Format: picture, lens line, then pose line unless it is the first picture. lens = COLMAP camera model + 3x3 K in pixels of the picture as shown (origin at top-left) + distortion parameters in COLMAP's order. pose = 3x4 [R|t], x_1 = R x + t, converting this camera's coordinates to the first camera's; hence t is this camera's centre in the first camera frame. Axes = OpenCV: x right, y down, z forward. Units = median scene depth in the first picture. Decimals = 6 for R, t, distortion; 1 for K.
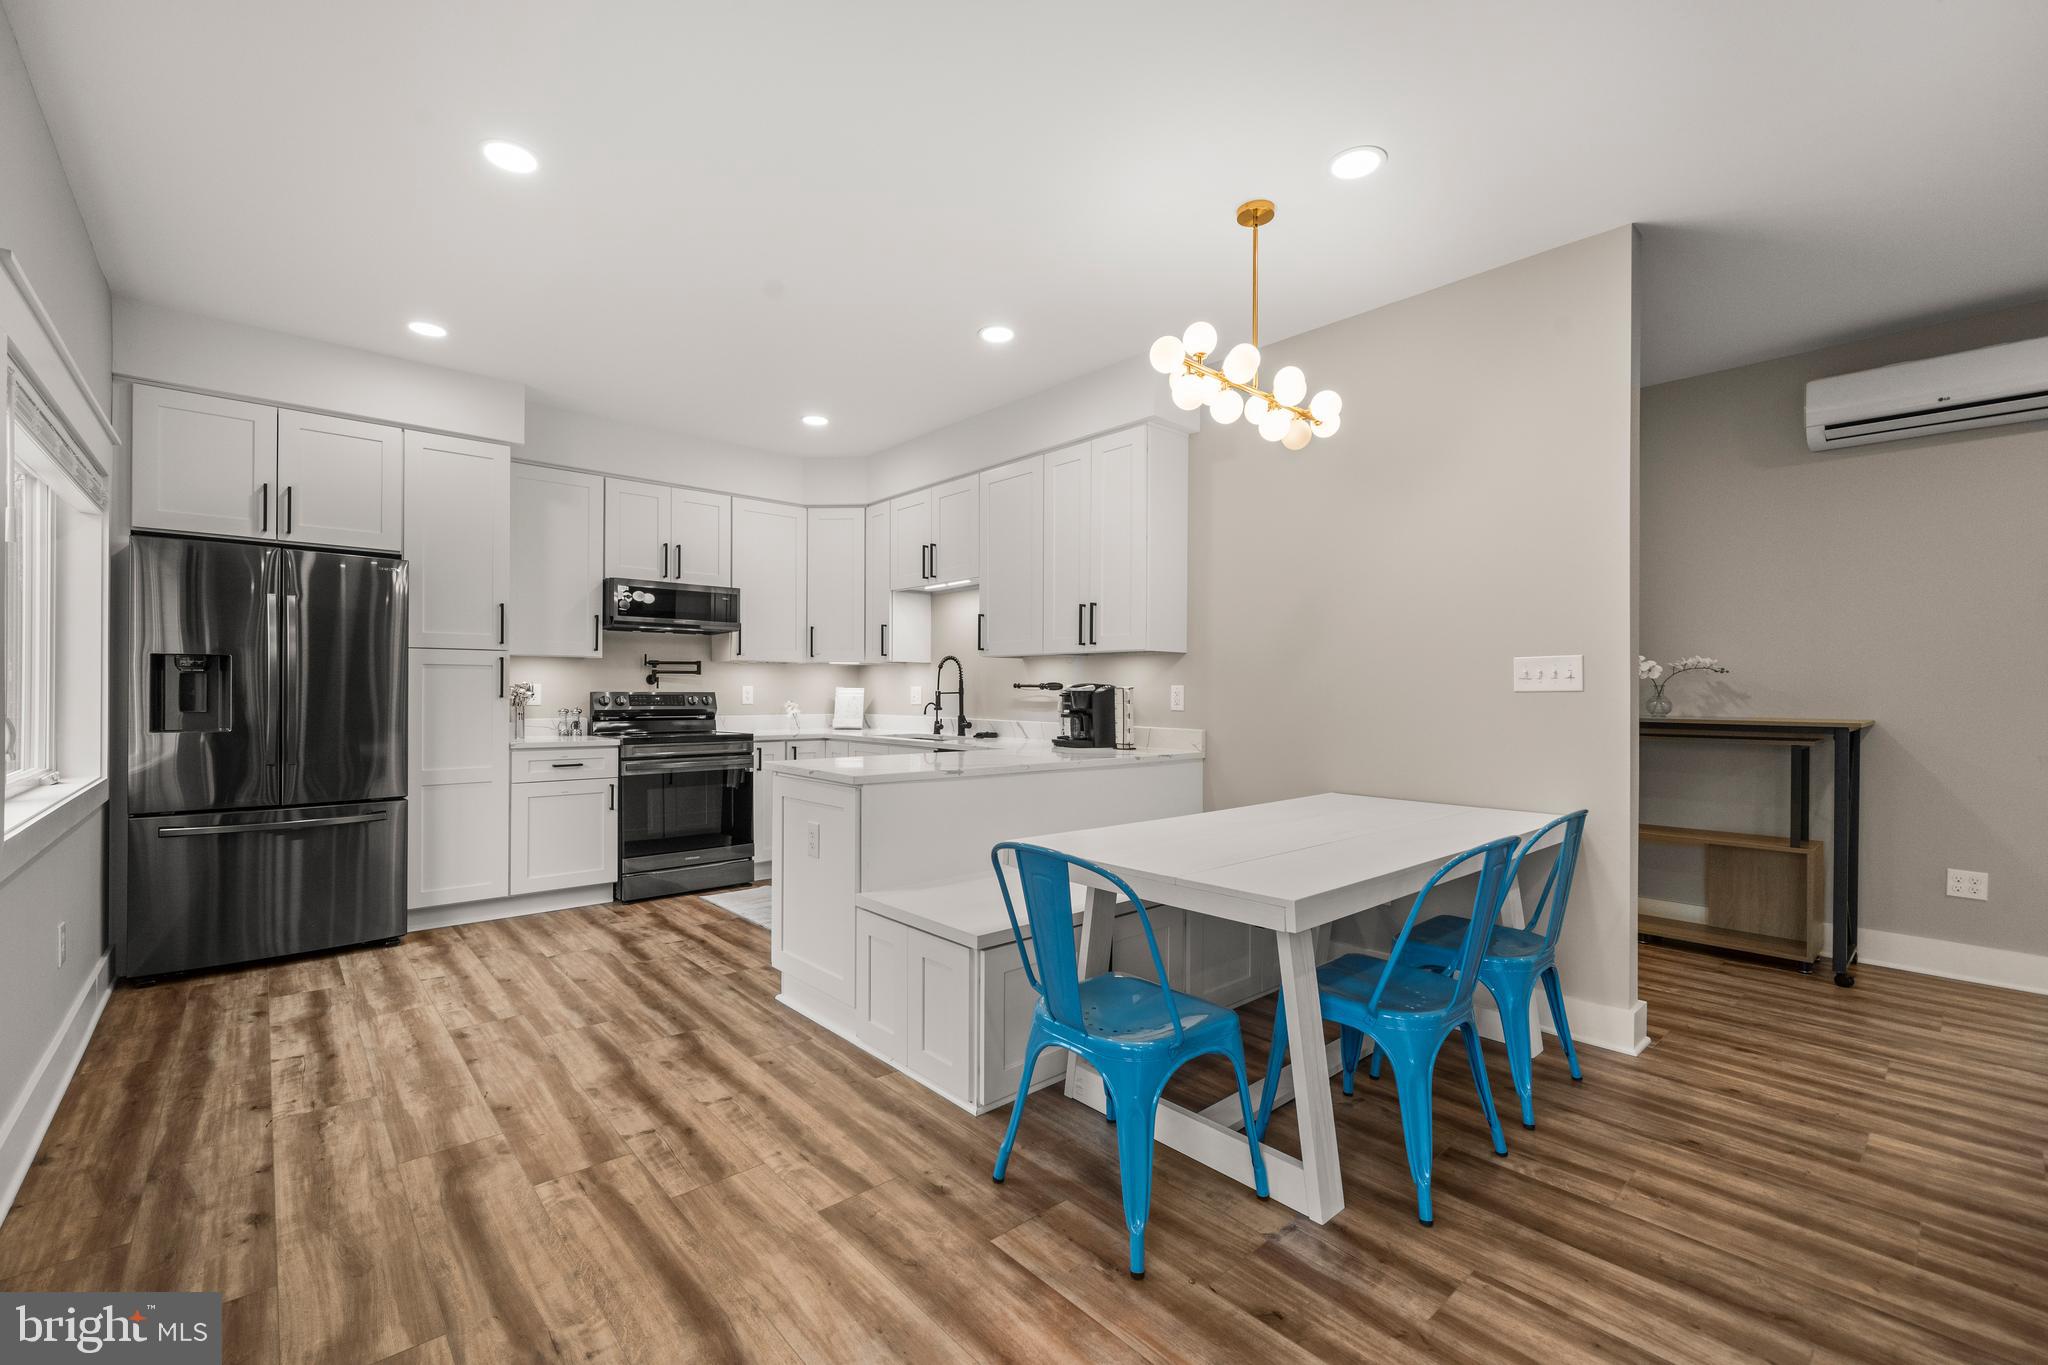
lens RADIAL K [[885.3, 0, 1024.0], [0, 885.3, 692.7], [0, 0, 1]] dist [-0.005241, 0.004034]
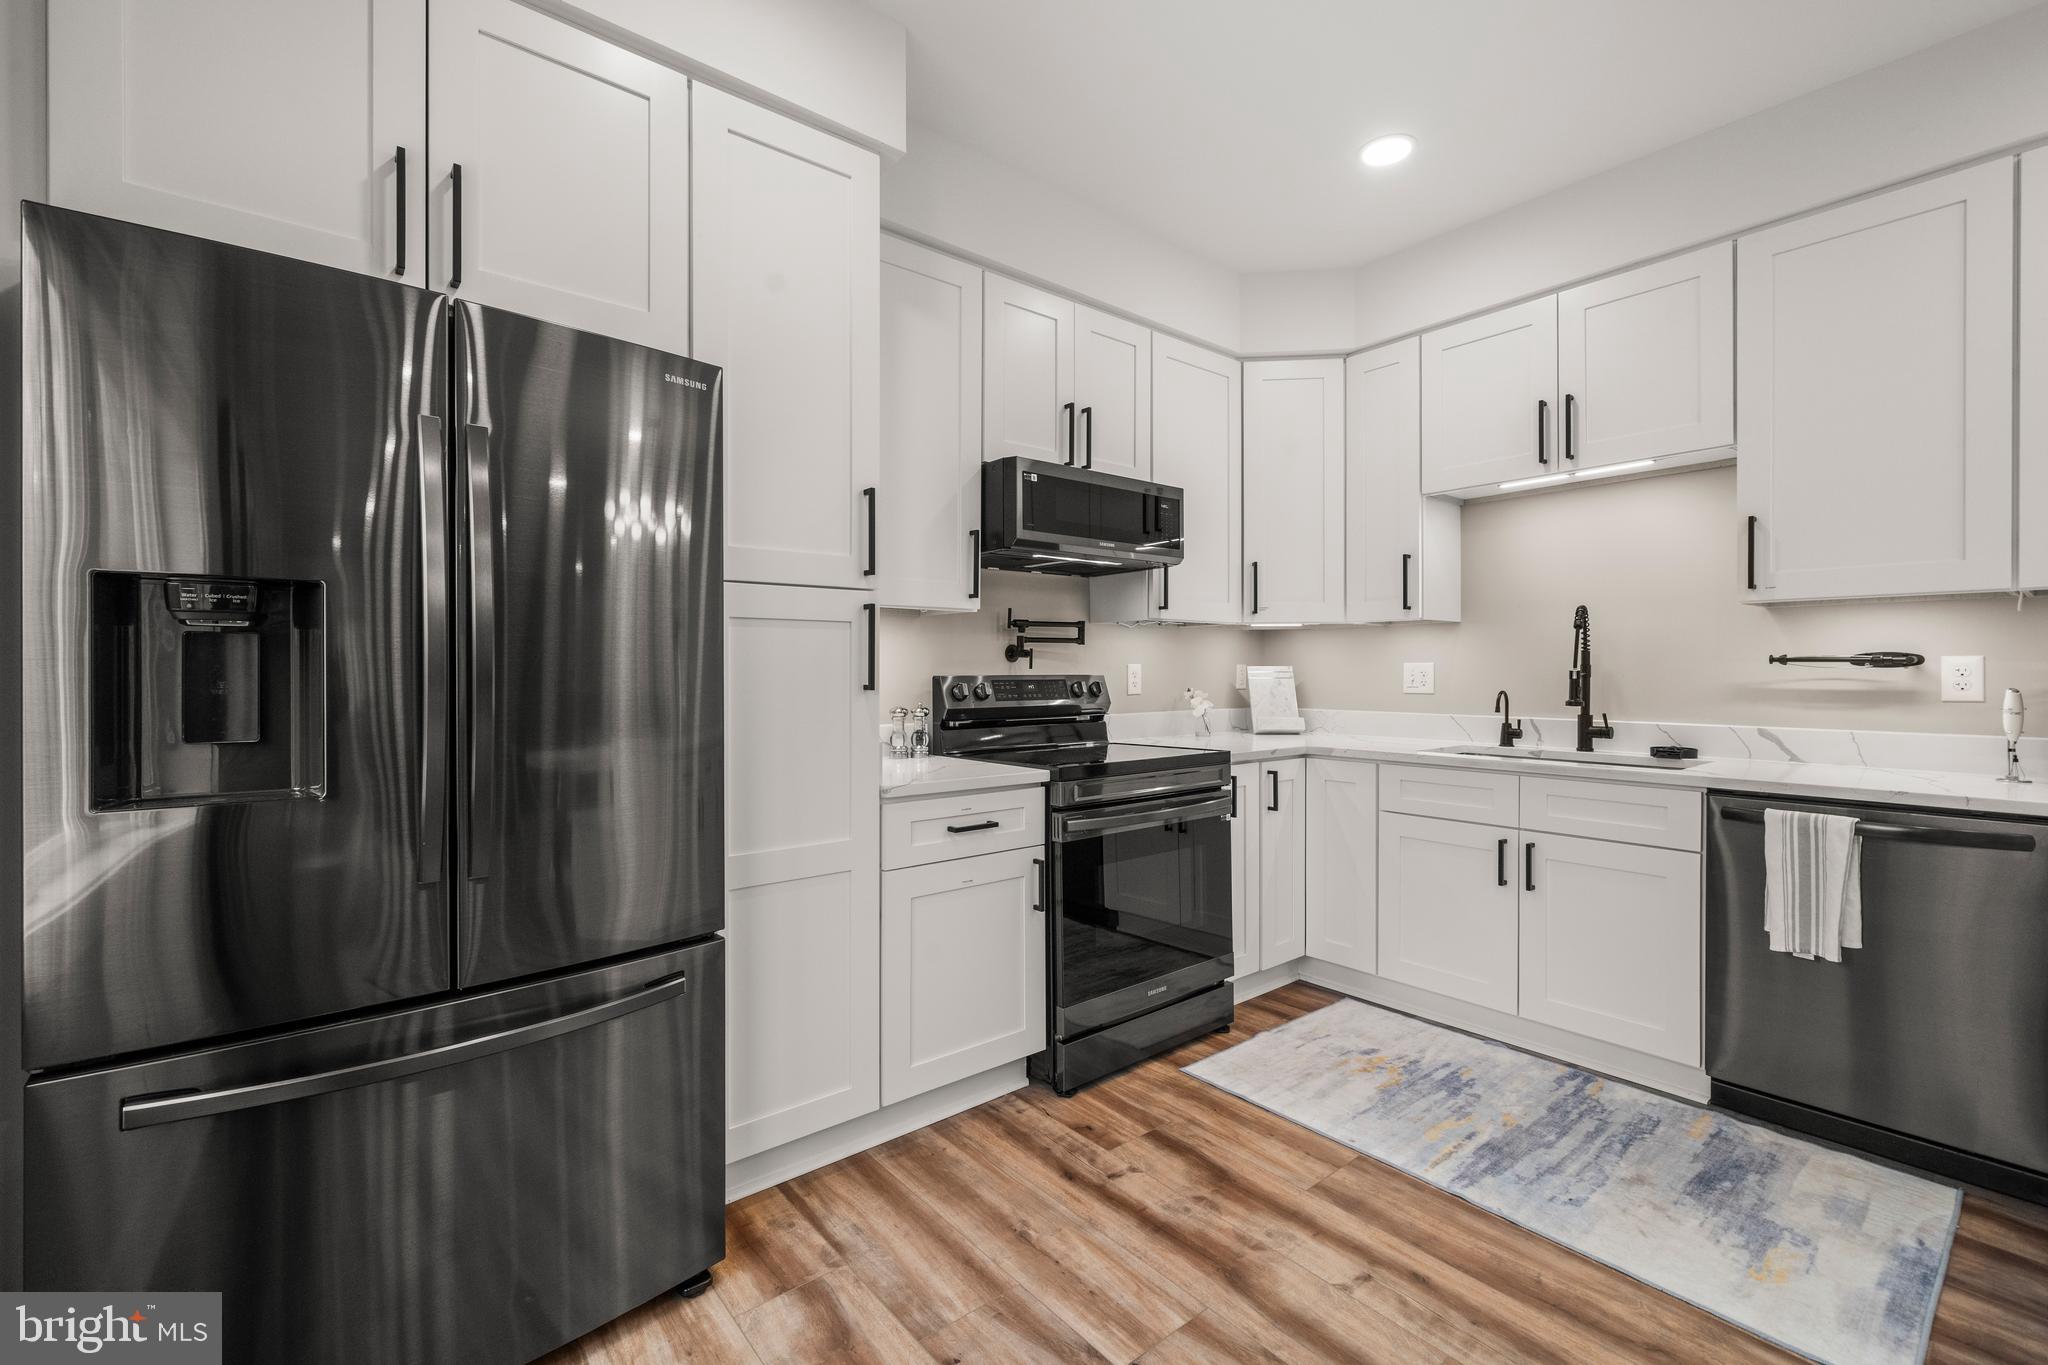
lens RADIAL K [[885.3, 0, 1012.2], [0, 885.3, 673.1], [0, 0, 1]] dist [-0.005241, 0.004034]
pose [[0.999266, -0.005563, -0.037901, -0.431583], [0.005662, 0.999981, 0.002511, -0.003684], [0.037886, -0.002724, 0.999278, 0.465476]]
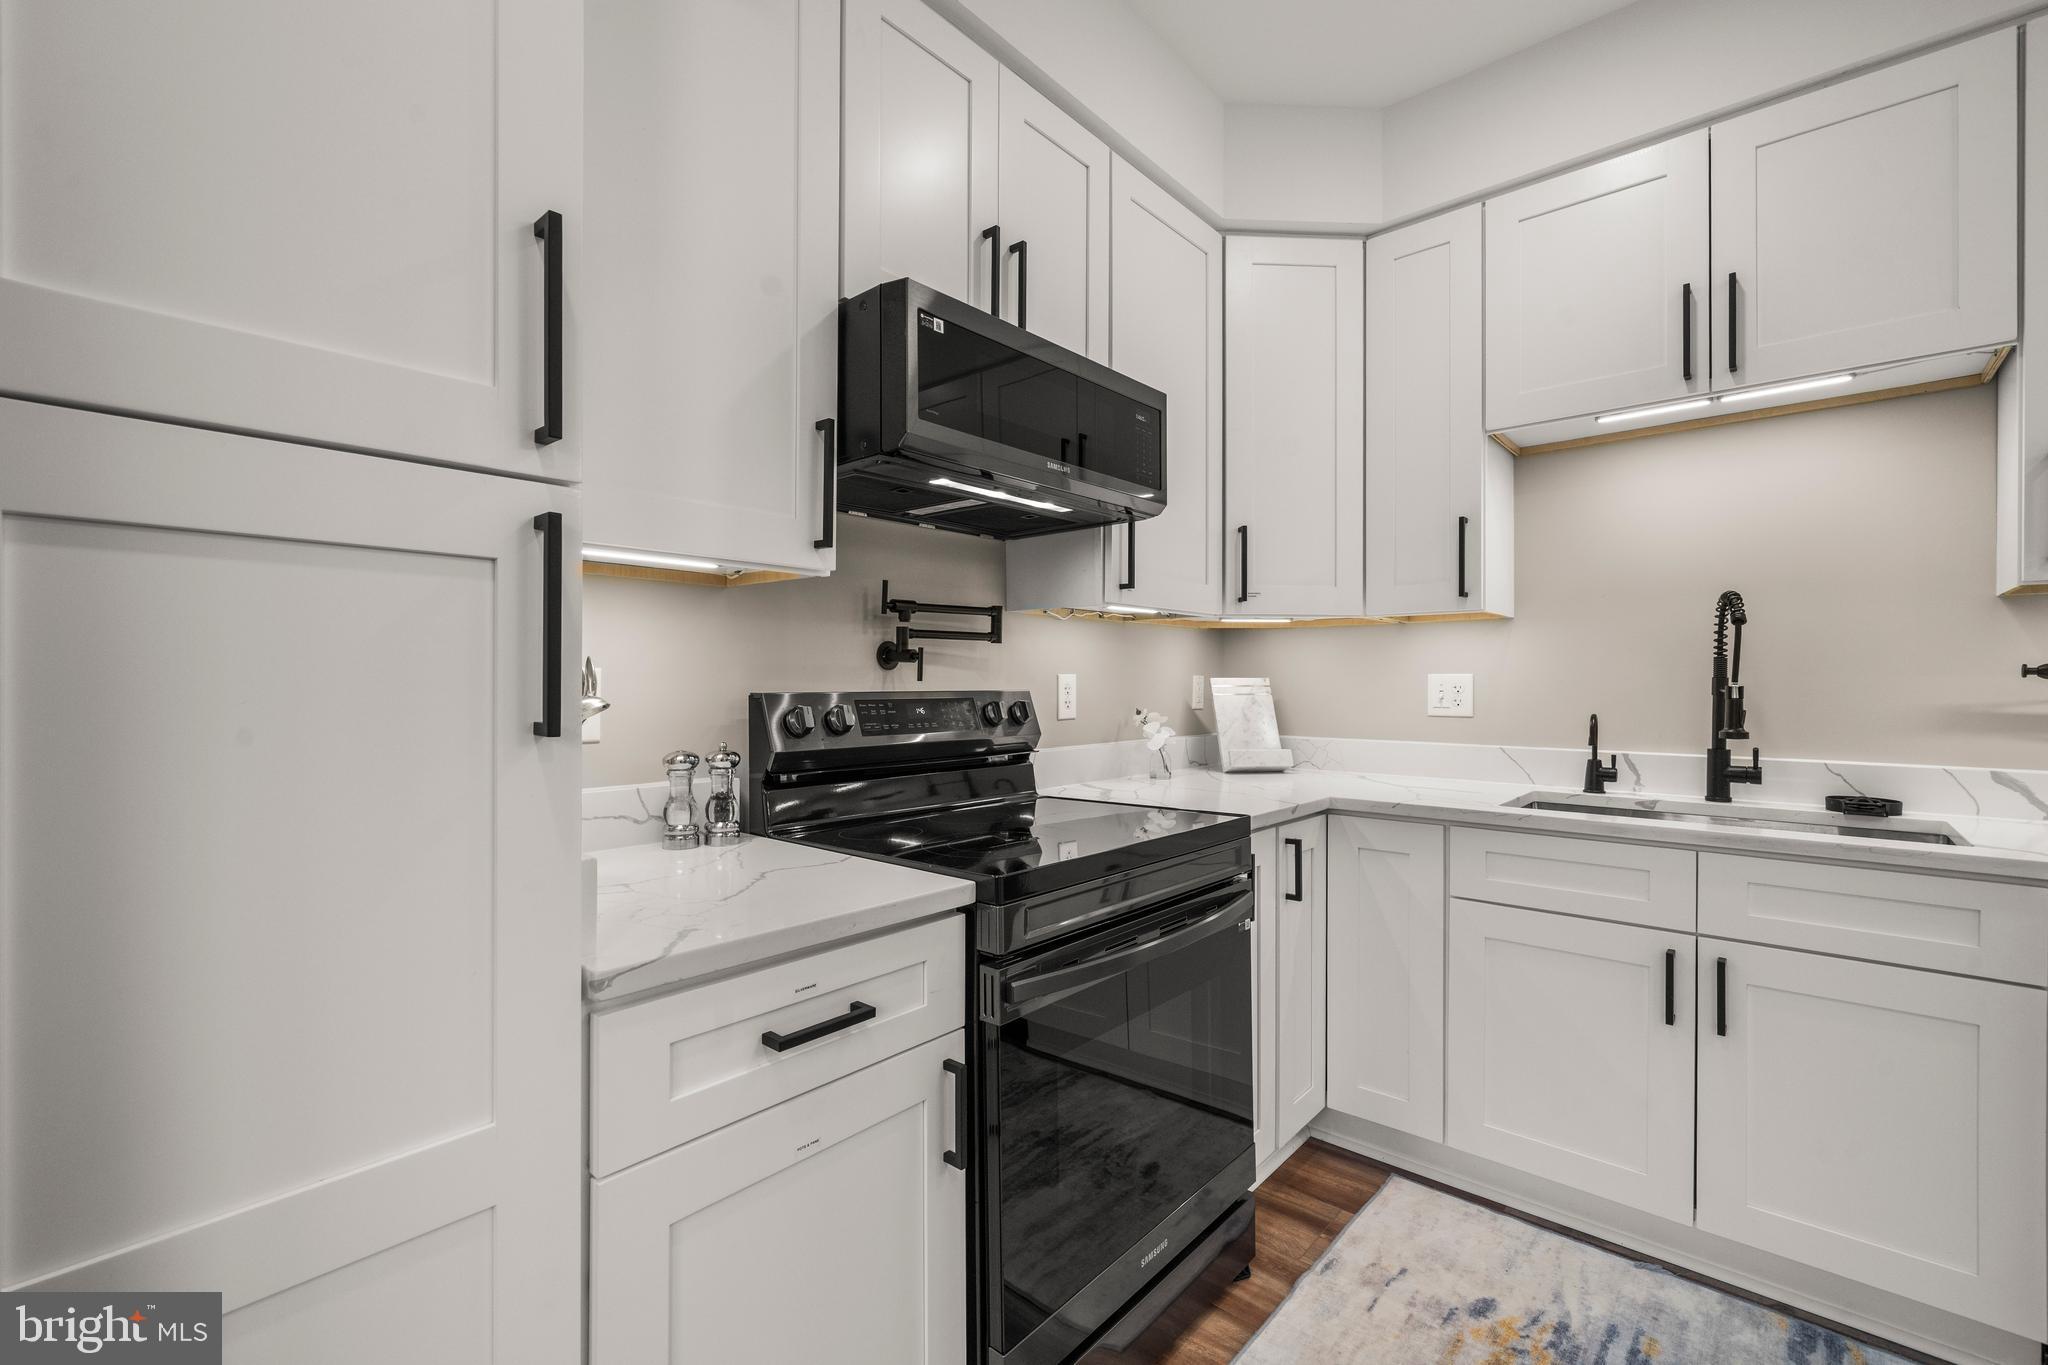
lens RADIAL K [[885.3, 0, 1018.2], [0, 885.3, 683.7], [0, 0, 1]] dist [-0.005241, 0.004034]
pose [[0.991456, -0.003607, 0.130390, -0.449252], [0.003290, 0.999991, 0.002647, -0.004882], [-0.130399, -0.002195, 0.991459, 0.700256]]
